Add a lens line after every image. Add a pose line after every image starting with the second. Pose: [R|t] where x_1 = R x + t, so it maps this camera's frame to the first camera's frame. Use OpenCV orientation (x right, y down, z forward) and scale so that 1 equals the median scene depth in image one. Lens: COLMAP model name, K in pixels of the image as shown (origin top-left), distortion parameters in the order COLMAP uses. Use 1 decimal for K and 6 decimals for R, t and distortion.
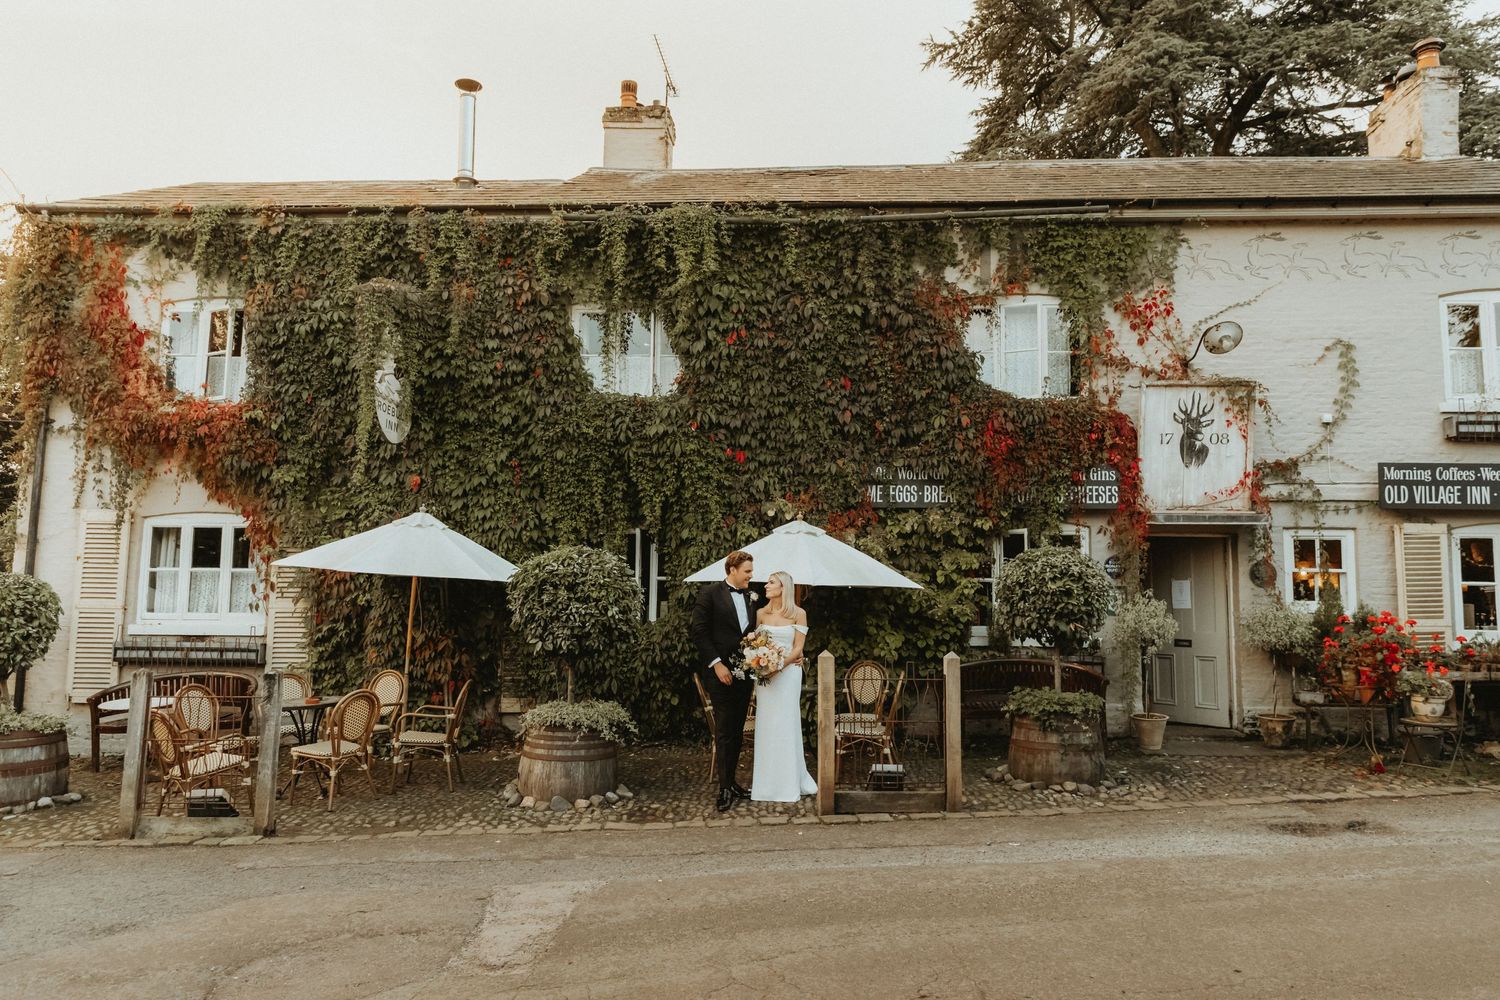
lens RADIAL K [[1031.7, 0, 748.5], [0, 1031.7, 498.7], [0, 0, 1]] dist [0.010880, -0.001020]
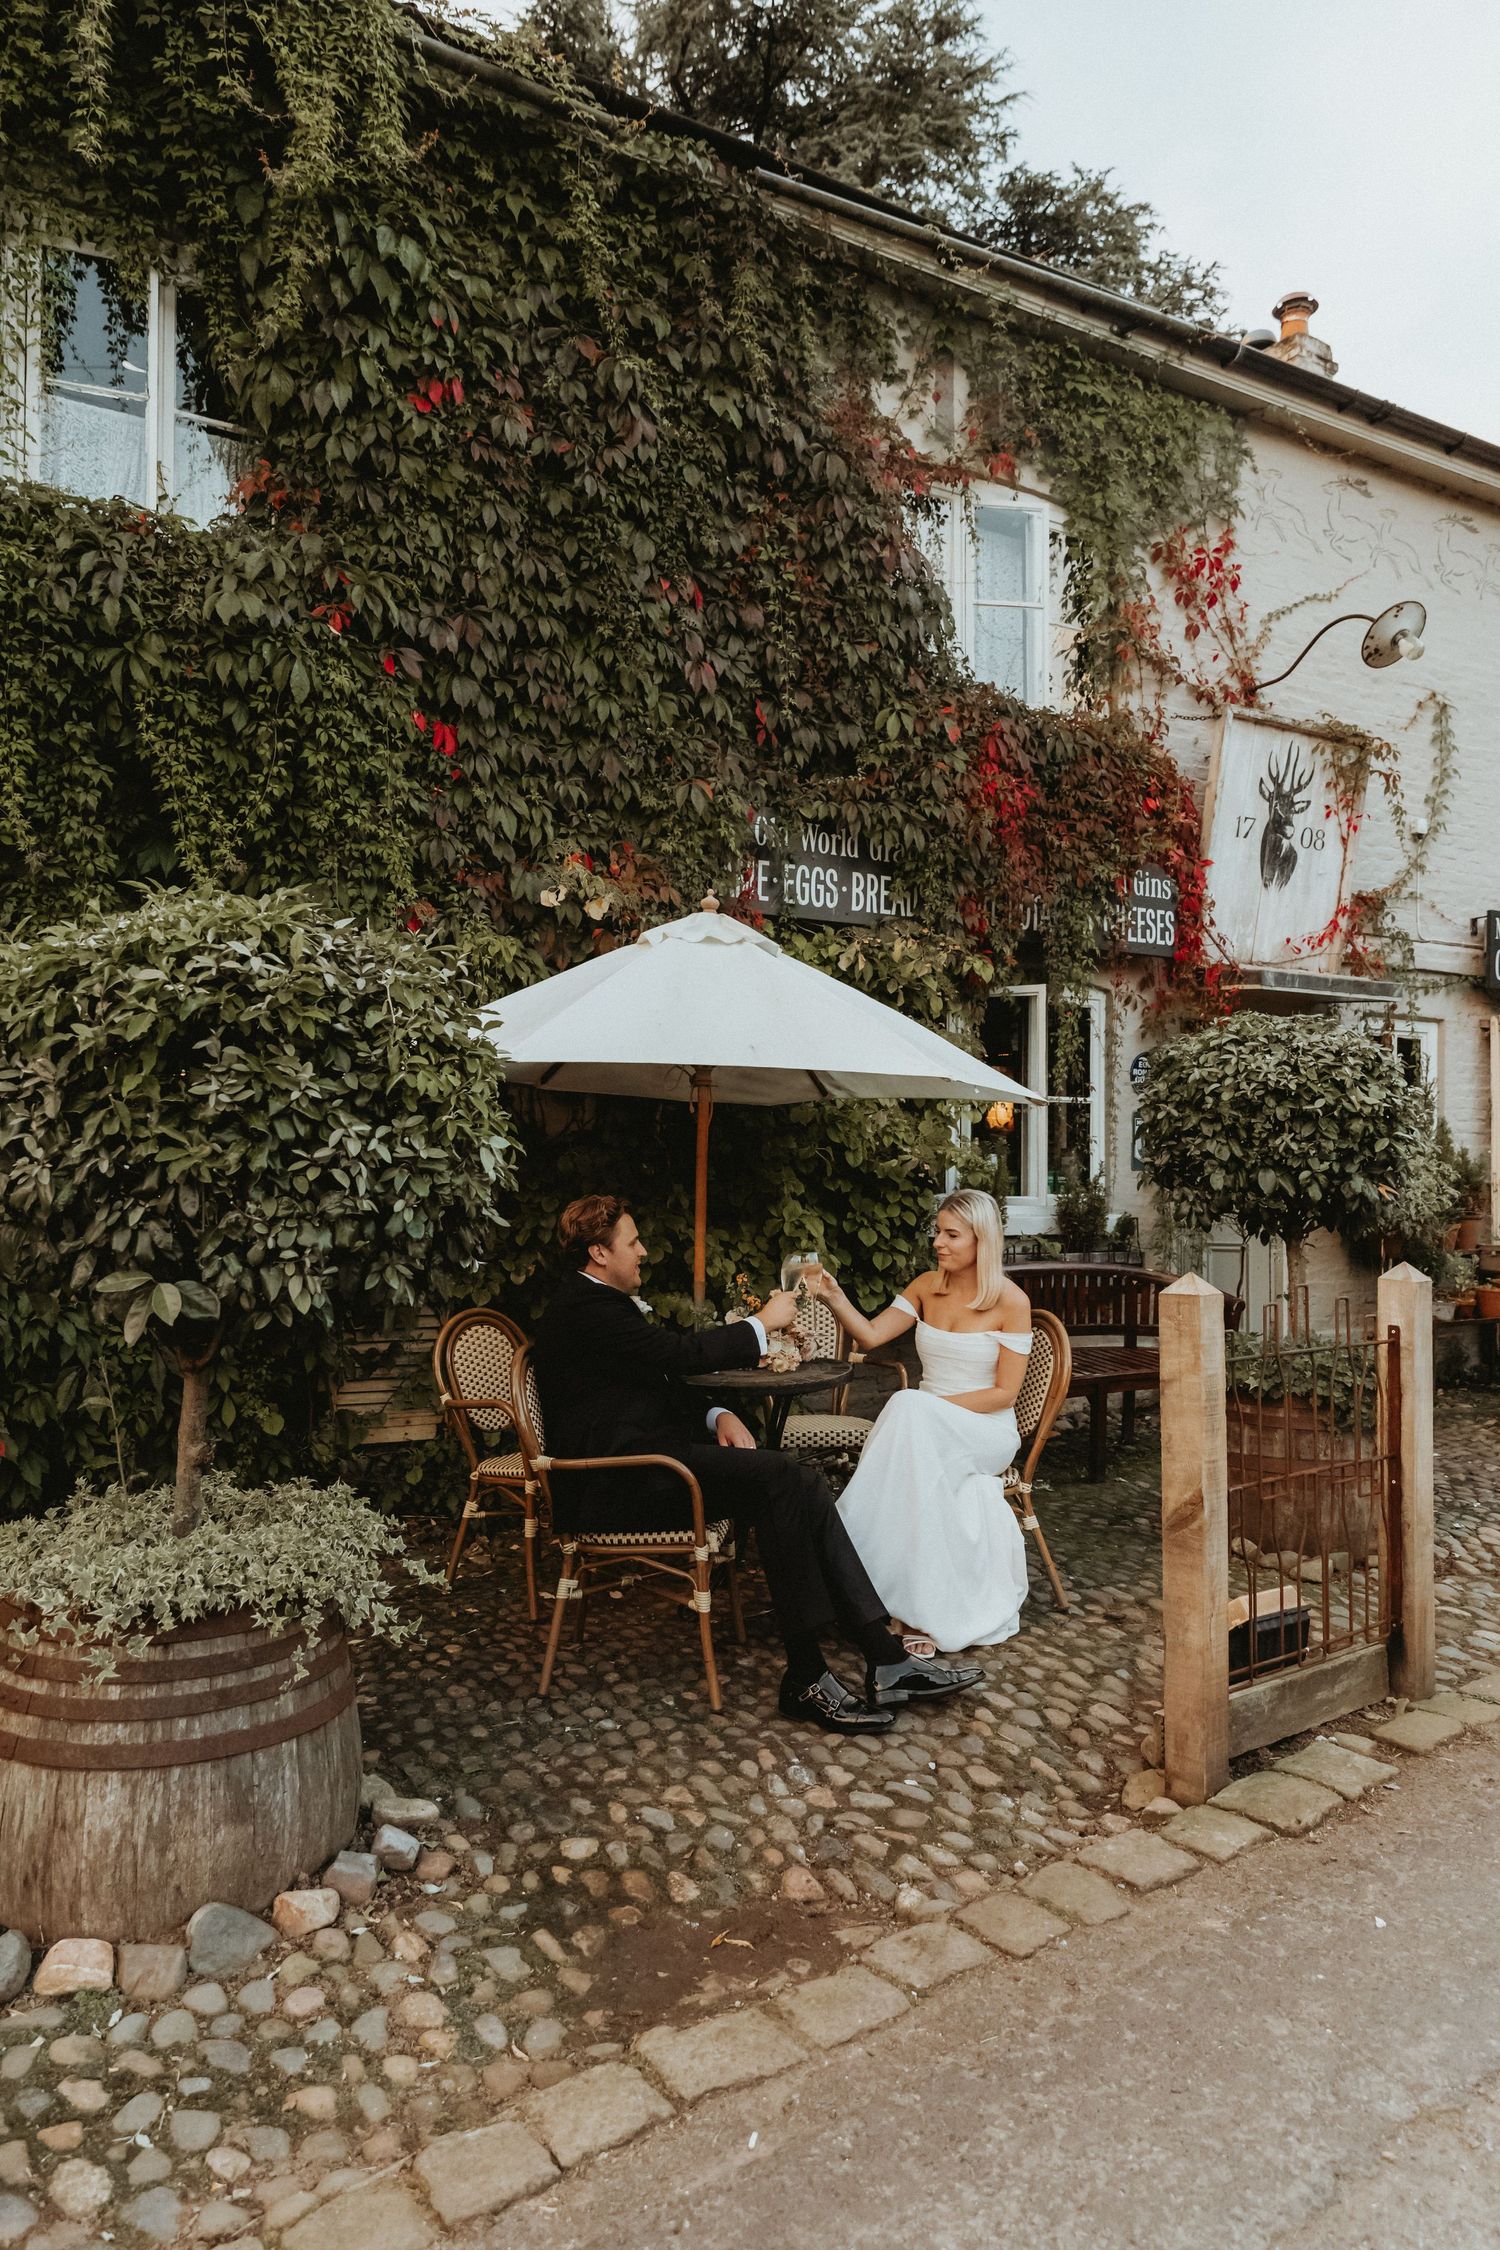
lens RADIAL K [[1547.5, 0, 783.5], [0, 1547.5, 1115.4], [0, 0, 1]] dist [0.010880, -0.001020]
pose [[0.826592, 0.014861, 0.562605, -0.213162], [-0.052695, 0.997304, 0.051077, 0.056891], [-0.560329, -0.071867, 0.825146, 0.478290]]
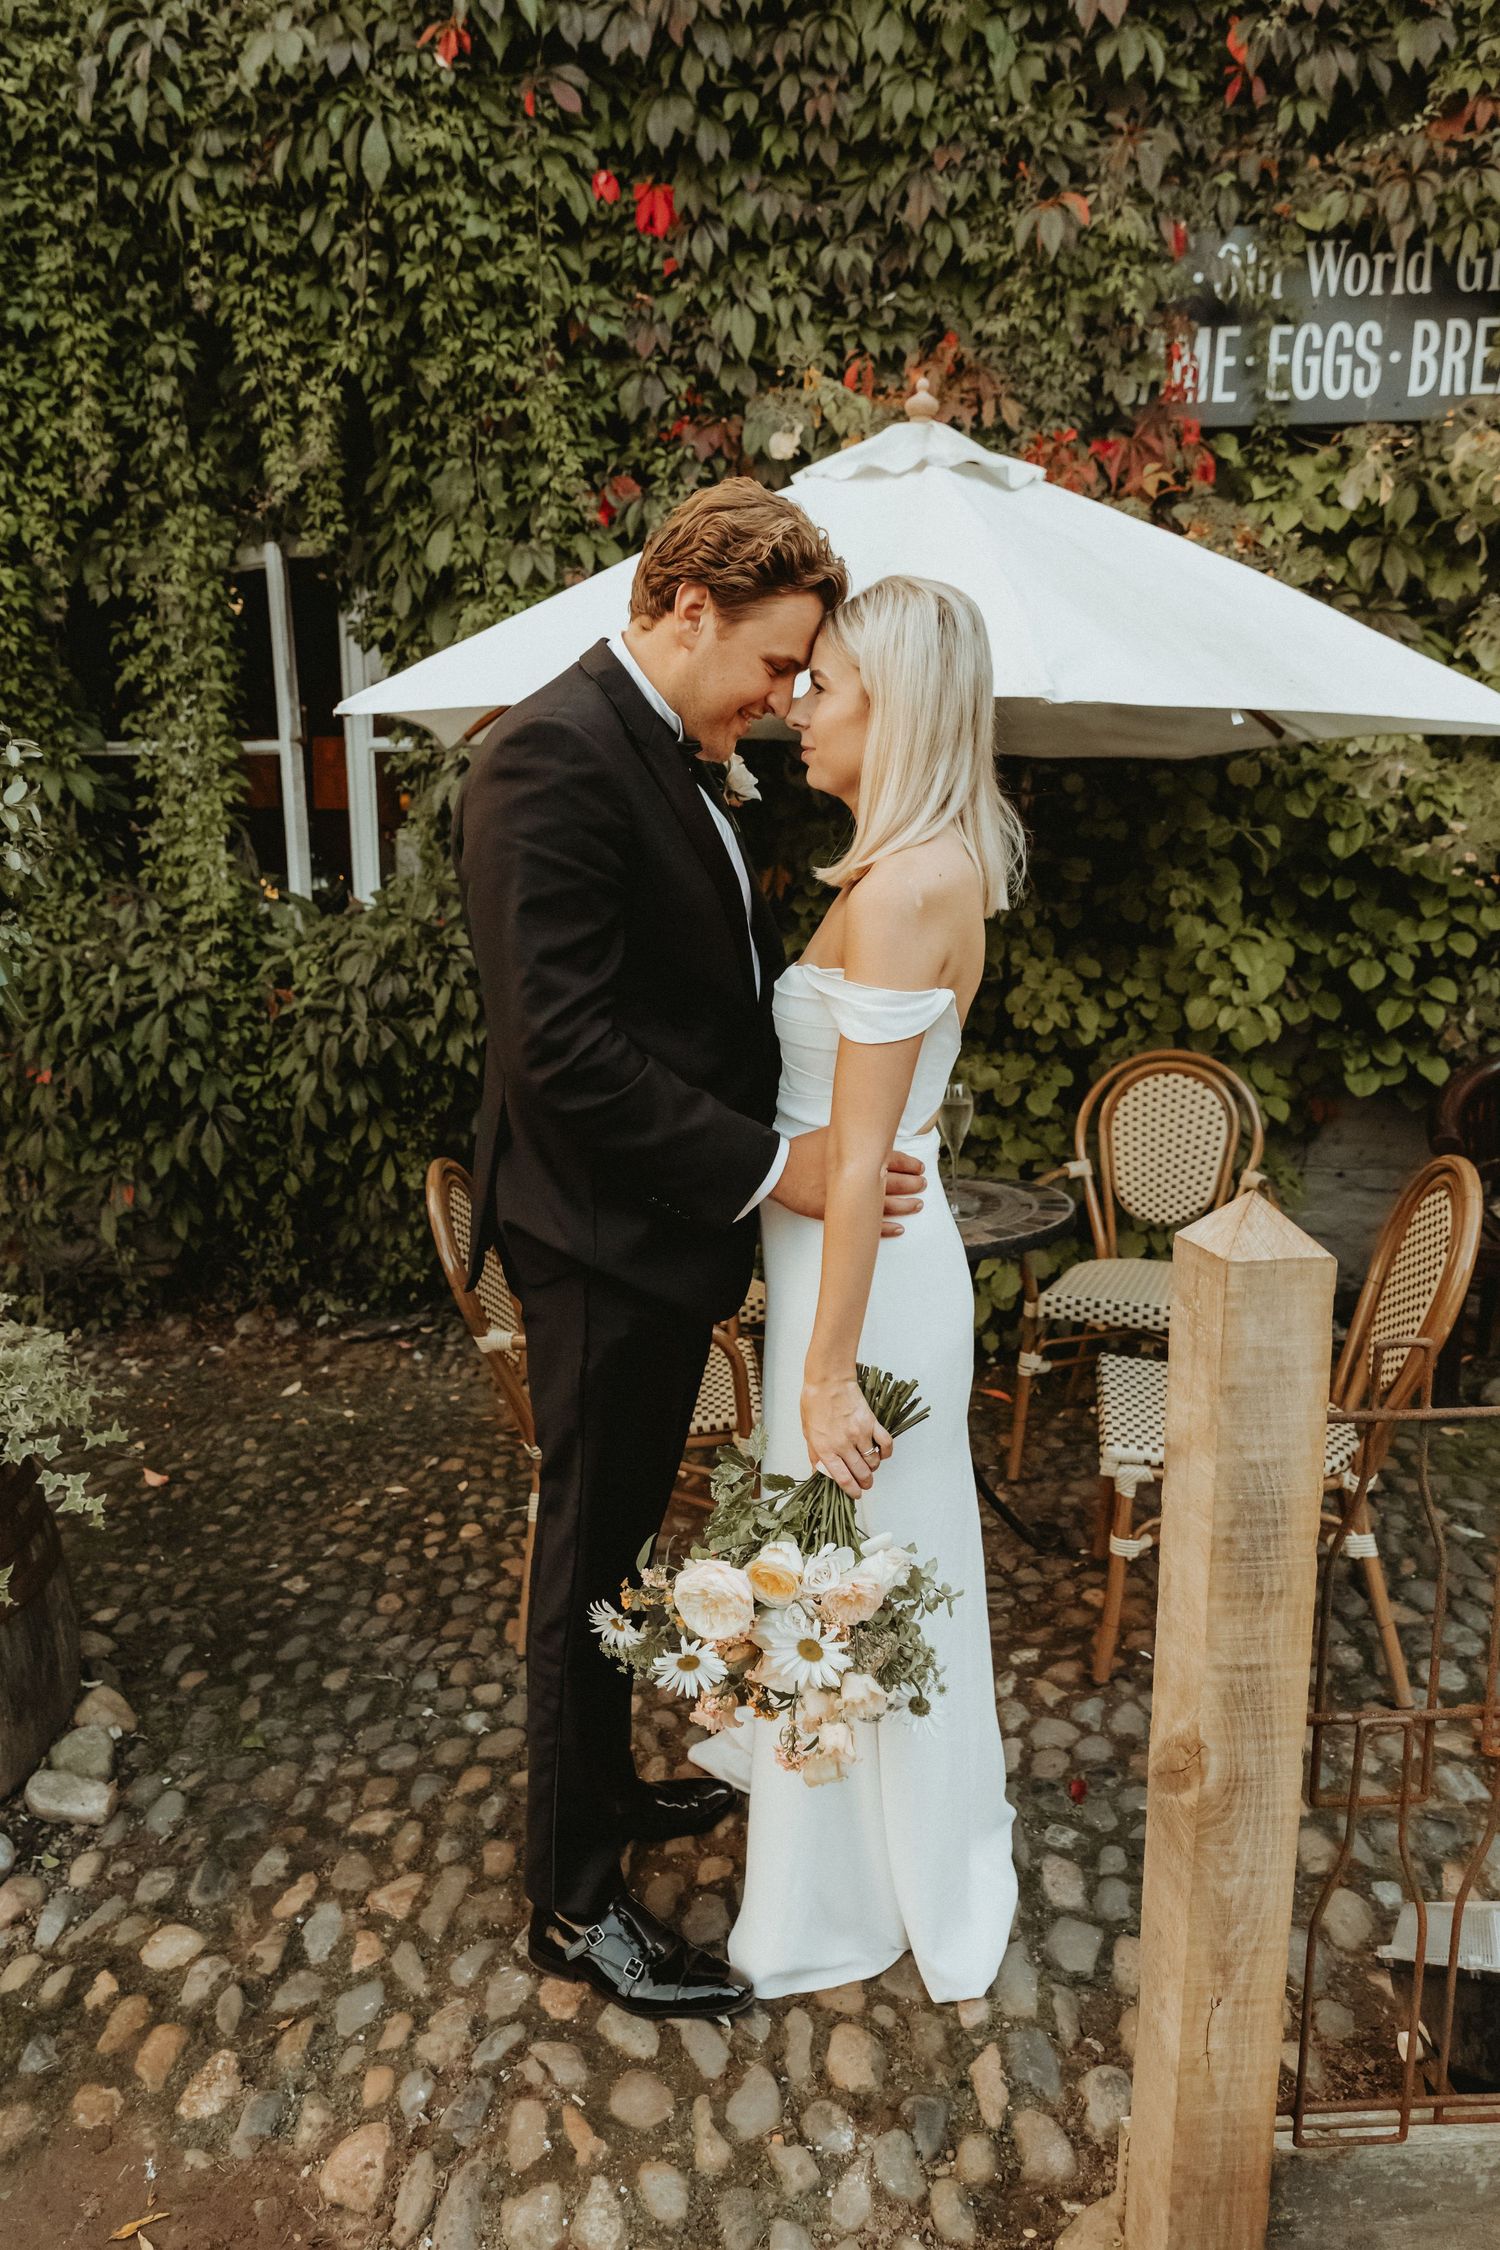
lens RADIAL K [[1547.5, 0, 727.8], [0, 1547.5, 1169.6], [0, 0, 1]] dist [0.010880, -0.001020]
pose [[0.999533, -0.011740, -0.028205, 0.016738], [0.019825, 0.951691, 0.306416, 0.061850], [0.023245, -0.306832, 0.951480, 0.586956]]
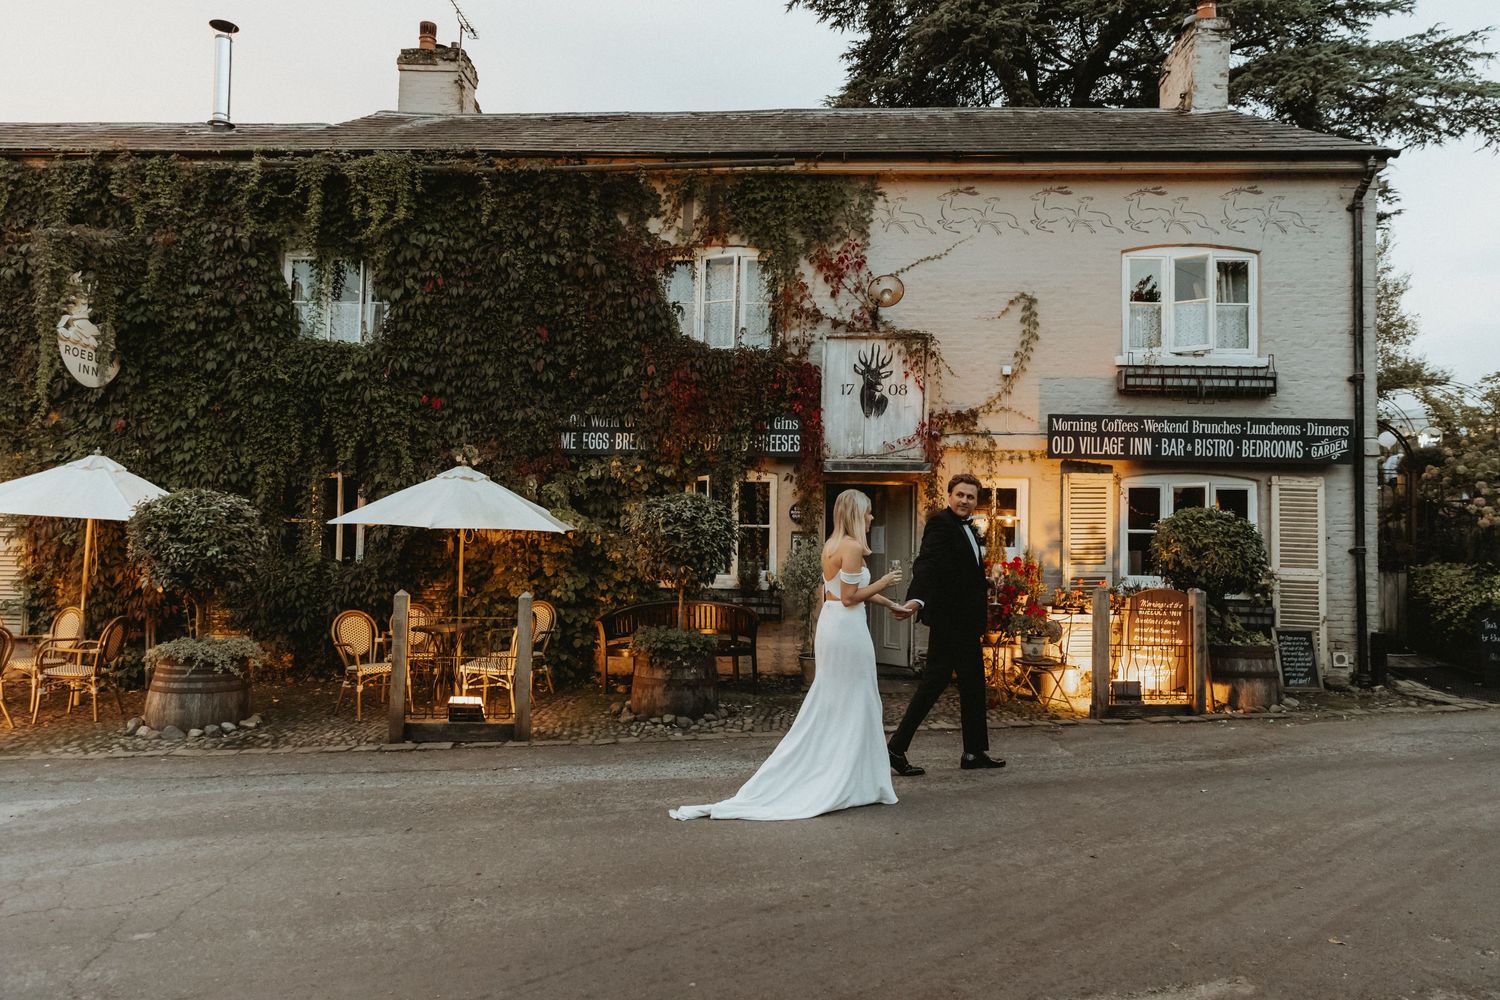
lens RADIAL K [[1031.7, 0, 757.4], [0, 1031.7, 505.9], [0, 0, 1]] dist [0.010880, -0.001020]
pose [[0.999956, 0.007242, 0.005949, 0.306064], [-0.007581, 0.998214, 0.059256, -0.002242], [-0.005509, -0.059299, 0.998225, -0.033674]]
